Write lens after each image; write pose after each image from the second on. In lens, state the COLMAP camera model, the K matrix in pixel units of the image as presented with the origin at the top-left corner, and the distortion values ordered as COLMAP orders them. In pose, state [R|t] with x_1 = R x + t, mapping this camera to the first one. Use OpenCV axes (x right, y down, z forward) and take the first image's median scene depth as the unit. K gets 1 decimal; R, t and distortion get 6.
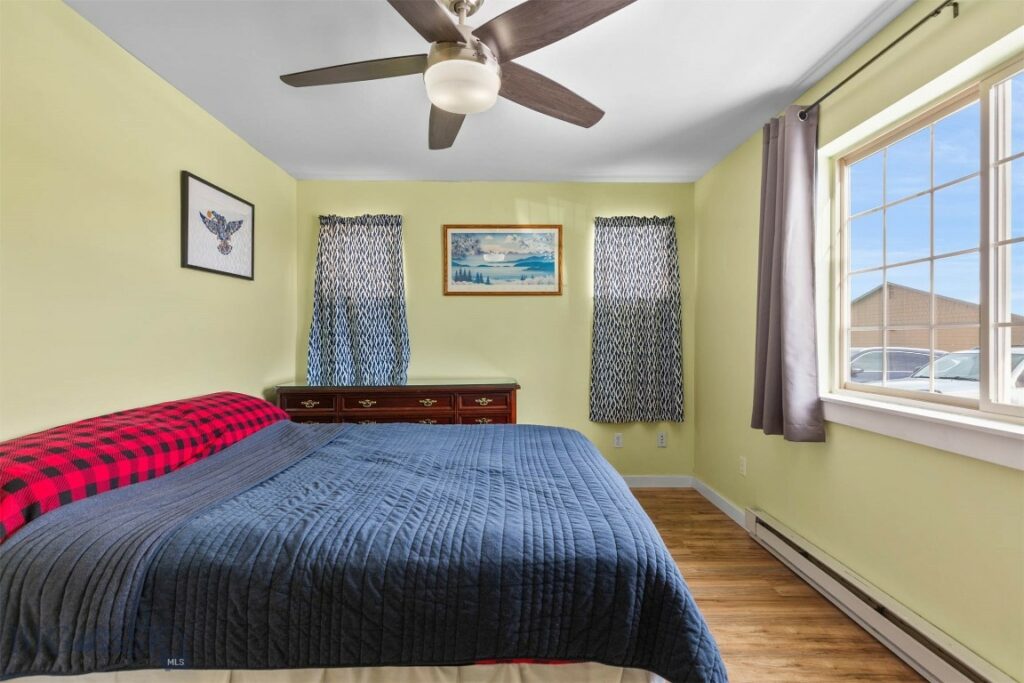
lens RADIAL K [[467.6, 0, 510.6], [0, 467.6, 332.5], [0, 0, 1]] dist [0.005363, -0.001394]
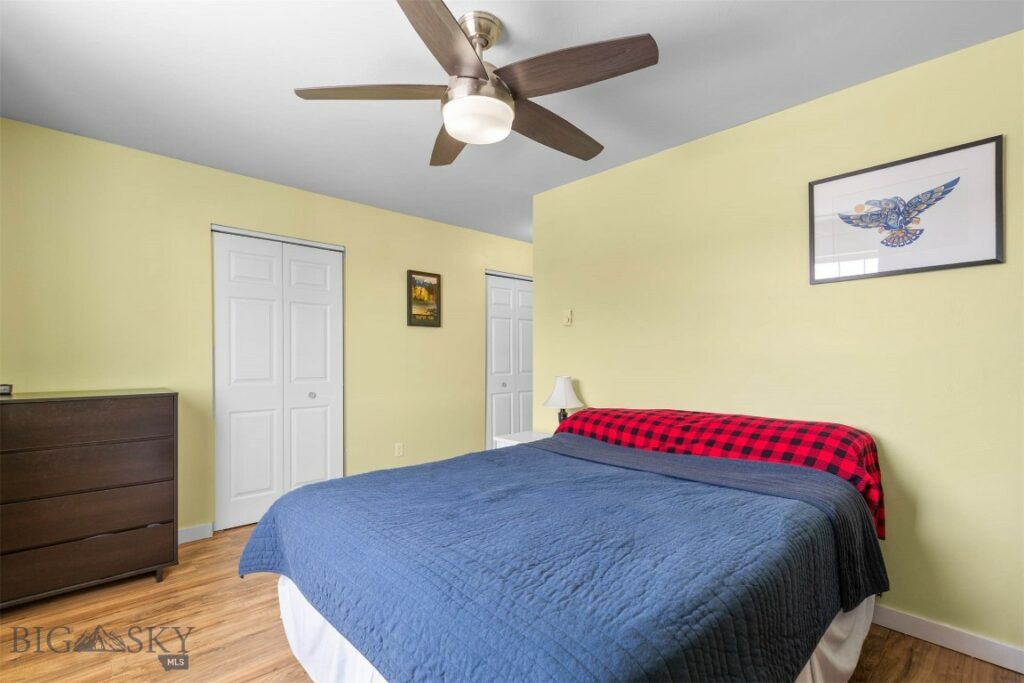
lens RADIAL K [[467.6, 0, 512.0], [0, 467.6, 348.4], [0, 0, 1]] dist [0.005363, -0.001394]
pose [[-0.735142, -0.009323, -0.677849, 0.346236], [0.003996, 0.999828, -0.018085, 0.005820], [0.677901, -0.016004, -0.734979, 1.134873]]
